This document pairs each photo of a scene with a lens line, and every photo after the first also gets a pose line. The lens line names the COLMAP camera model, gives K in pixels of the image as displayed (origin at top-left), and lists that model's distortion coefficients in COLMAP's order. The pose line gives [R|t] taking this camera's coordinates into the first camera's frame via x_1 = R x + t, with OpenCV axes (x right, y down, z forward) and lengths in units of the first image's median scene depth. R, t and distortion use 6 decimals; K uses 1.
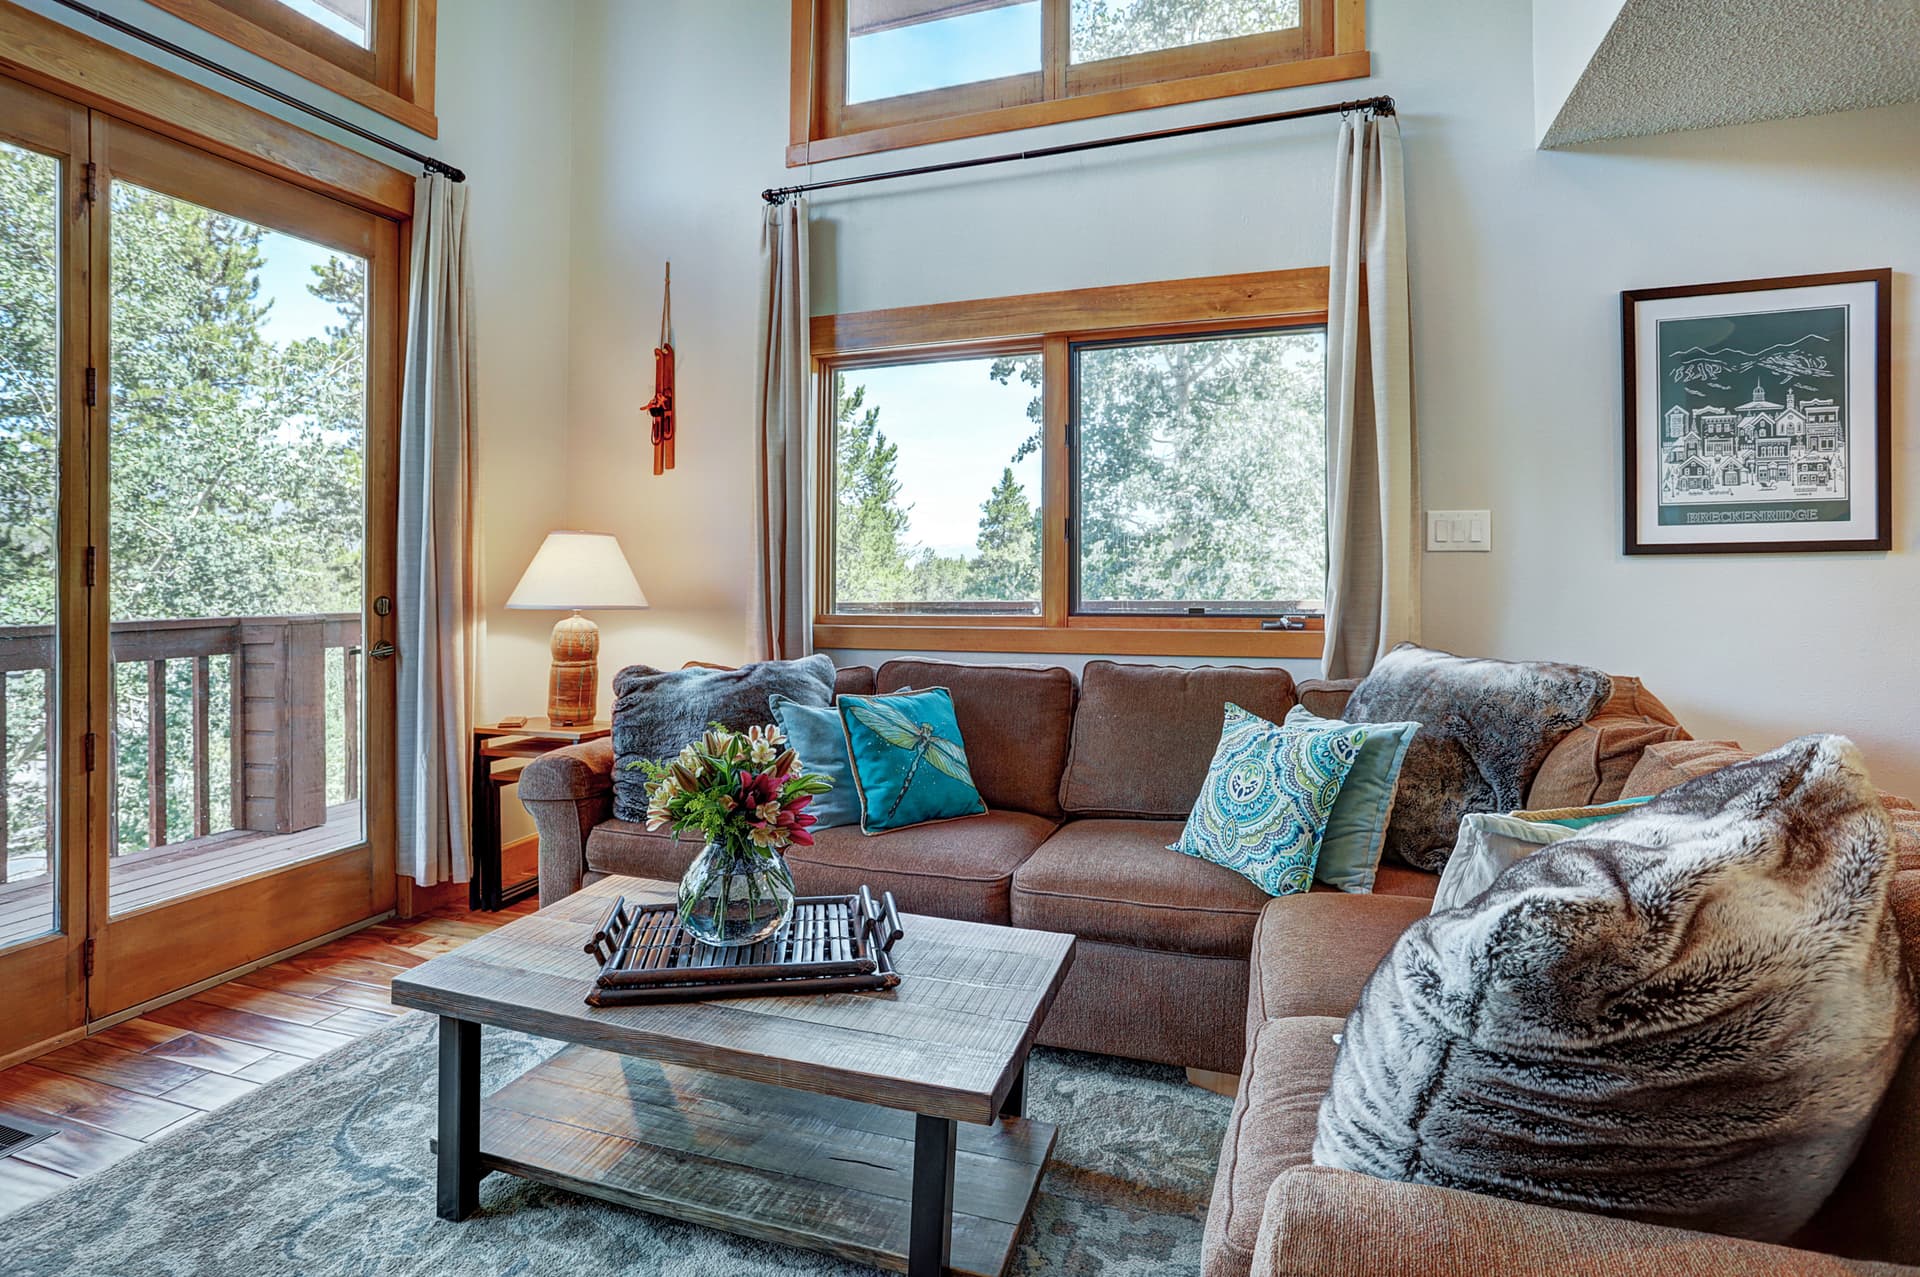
lens RADIAL K [[952.2, 0, 961.7], [0, 952.2, 560.5], [0, 0, 1]] dist [-0.047387, 0.019101]
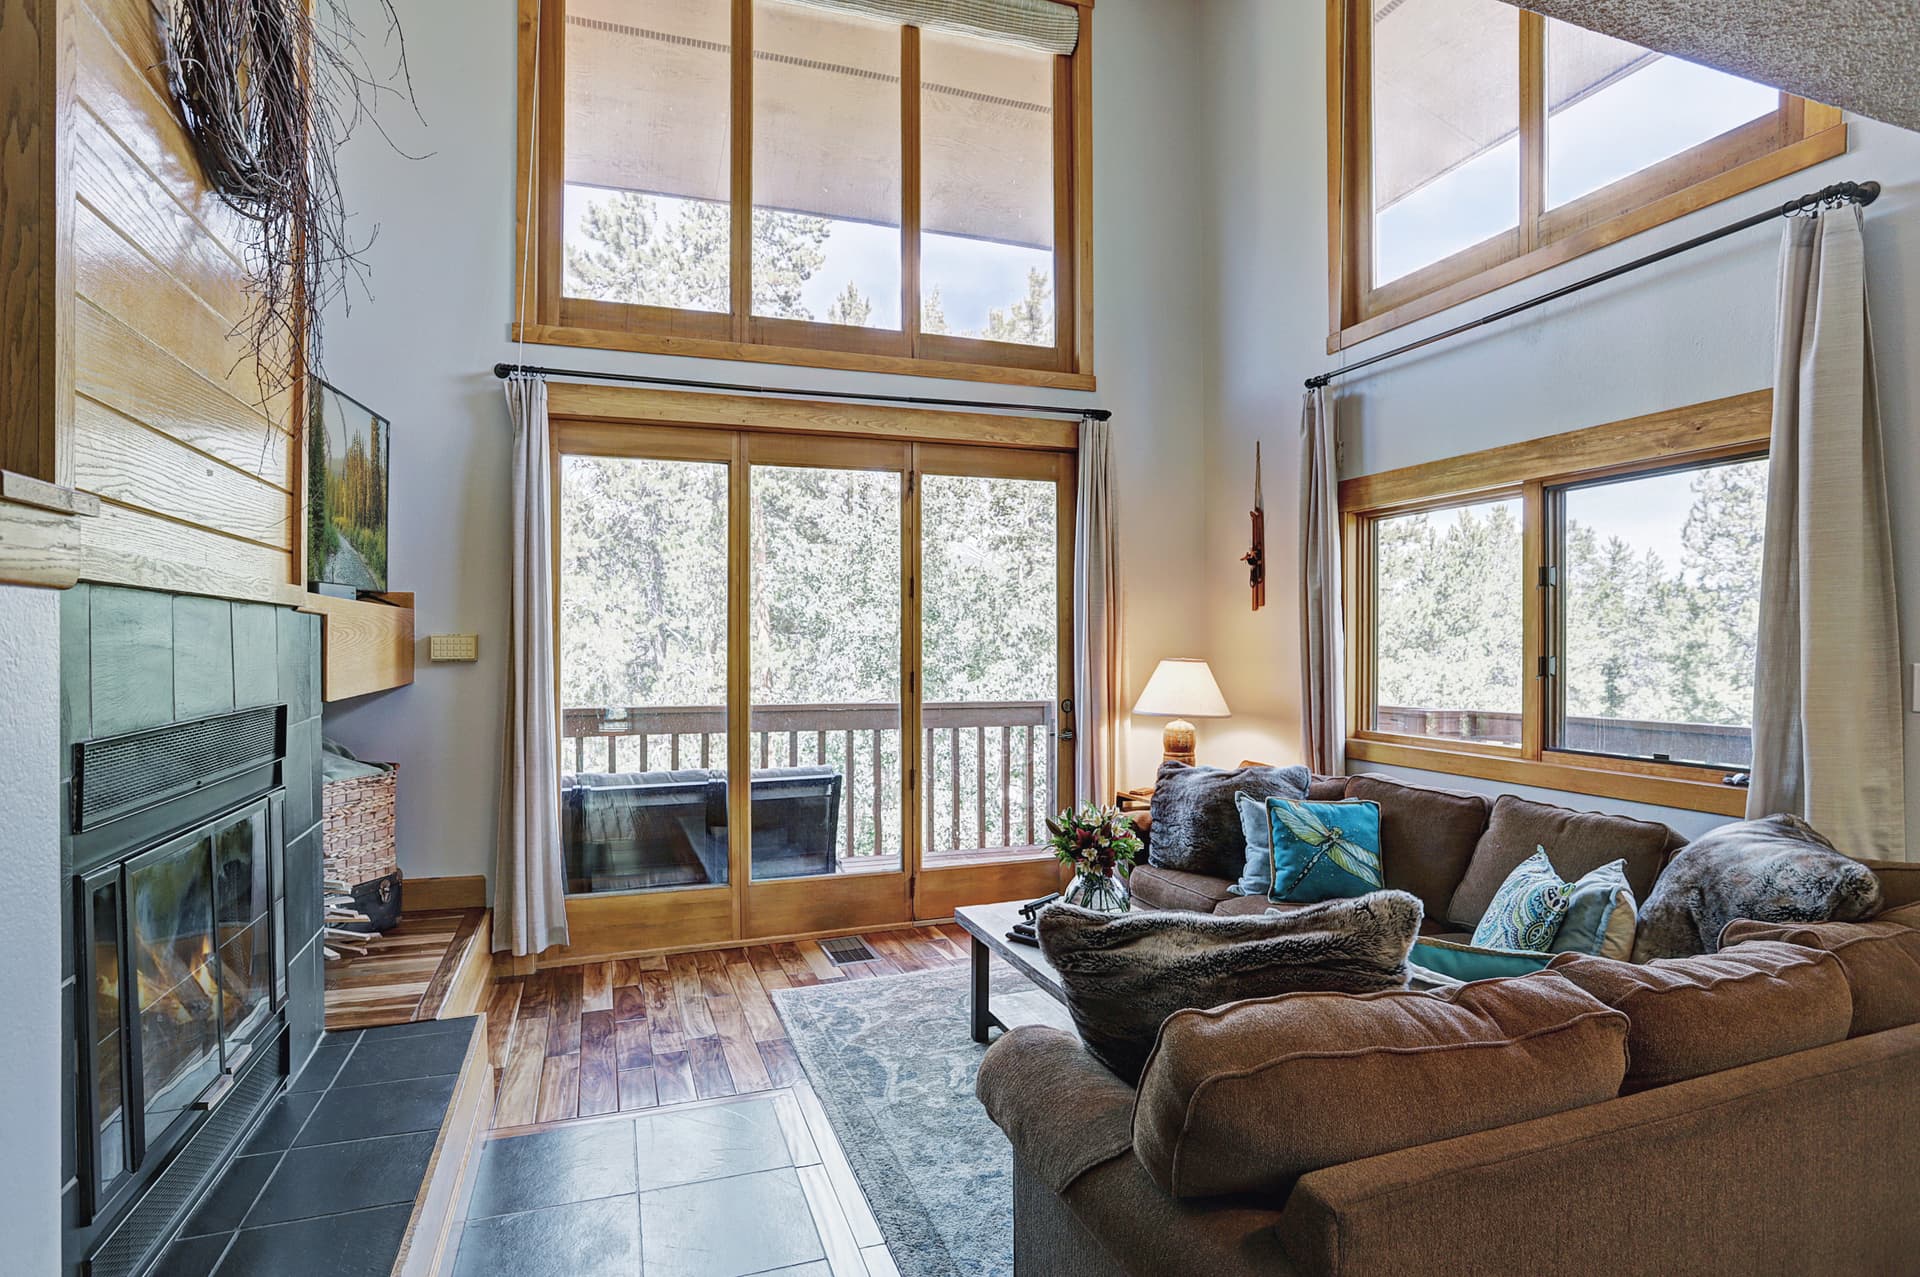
lens RADIAL K [[959.4, 0, 955.6], [0, 959.4, 659.1], [0, 0, 1]] dist [-0.056387, 0.023493]
pose [[0.639772, 0.012630, -0.768461, 0.602571], [0.002063, 0.999833, 0.018151, -0.074834], [0.768562, -0.013198, 0.639639, -0.184580]]
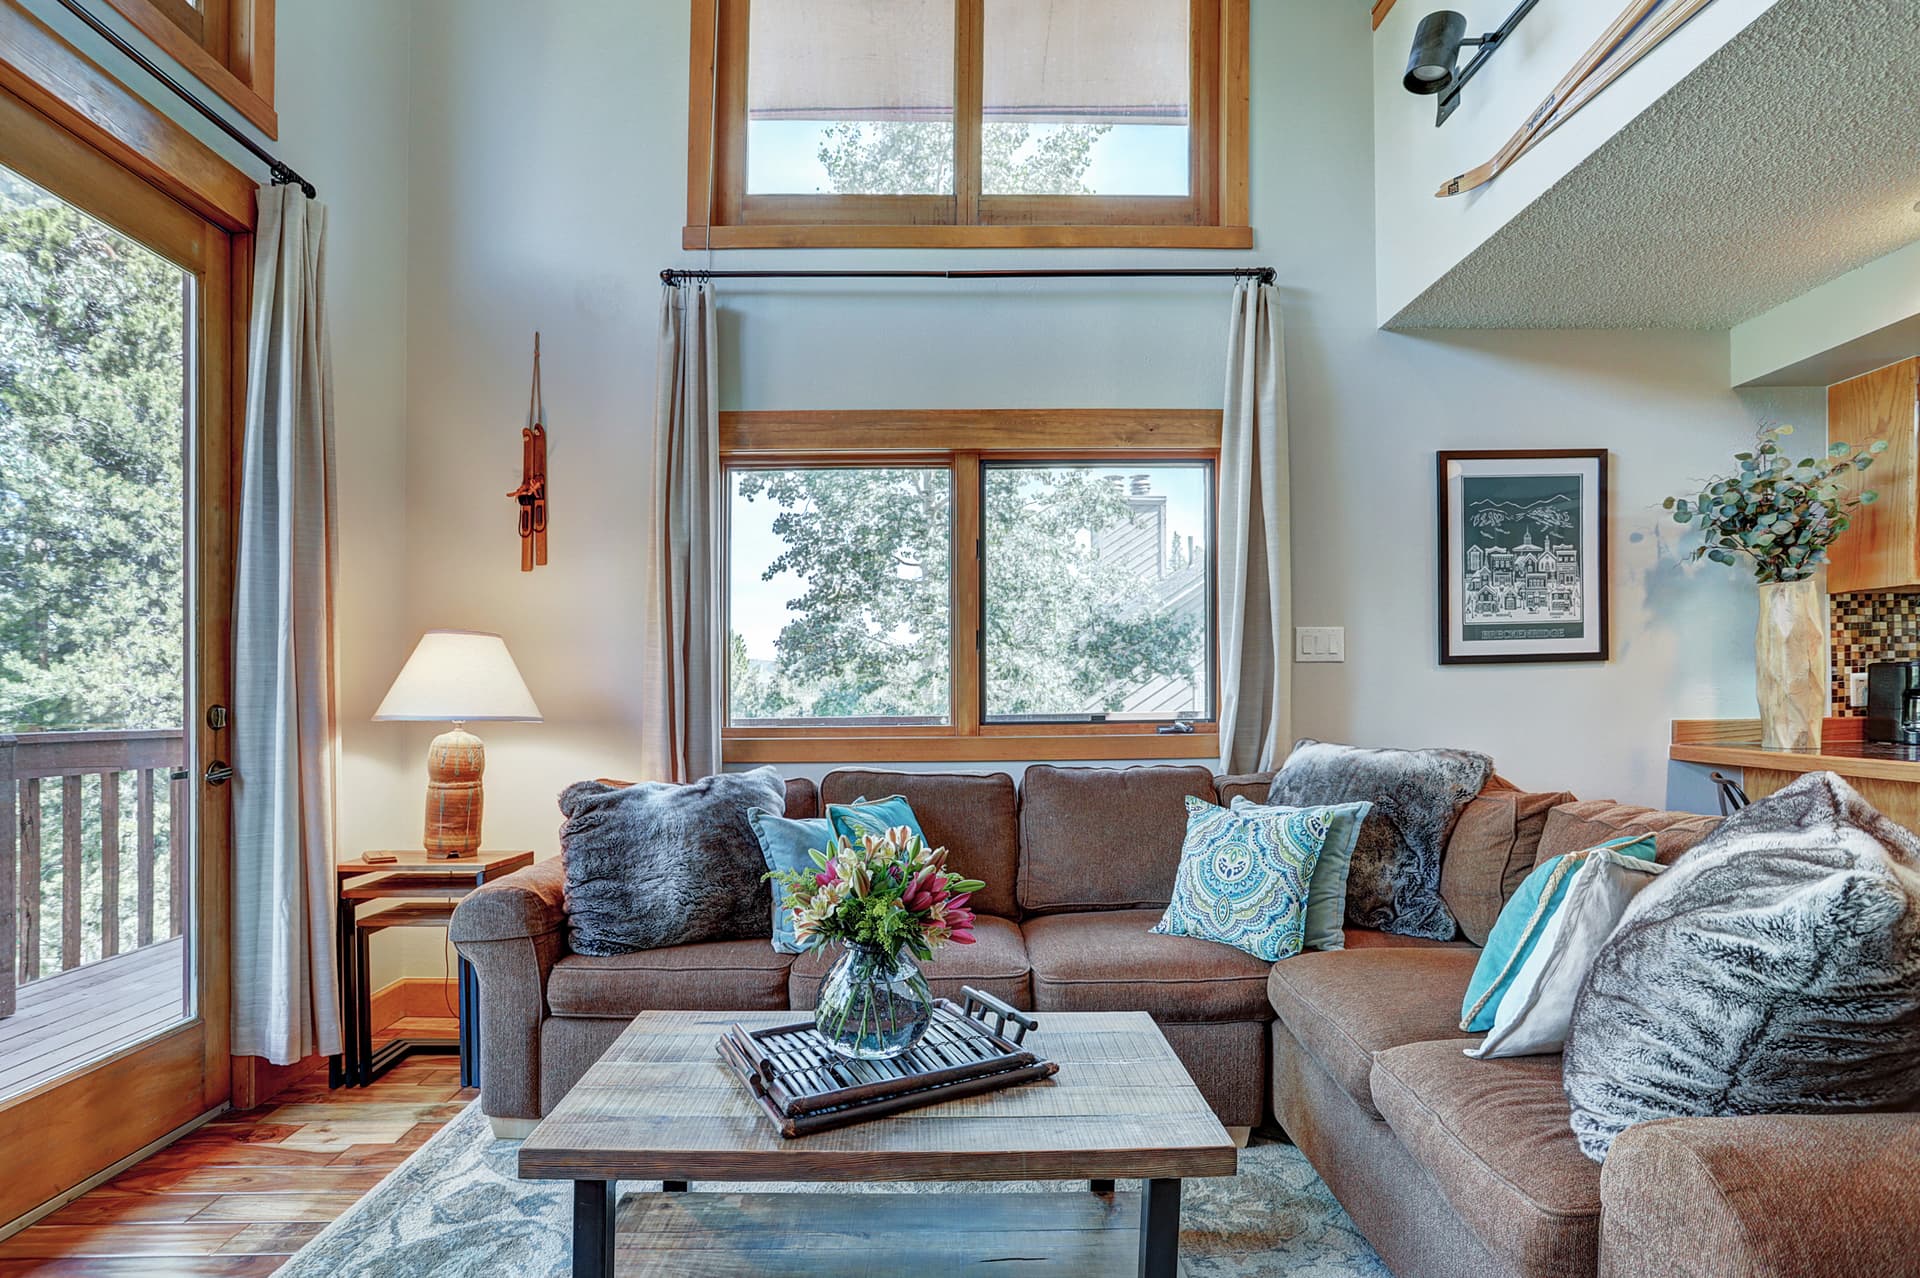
lens RADIAL K [[959.4, 0, 955.6], [0, 959.4, 659.6], [0, 0, 1]] dist [-0.056387, 0.023493]
pose [[0.944333, 0.006626, 0.328924, -0.310407], [0.002326, 0.999638, -0.026815, 0.020374], [-0.328983, 0.026087, 0.943976, 0.037125]]
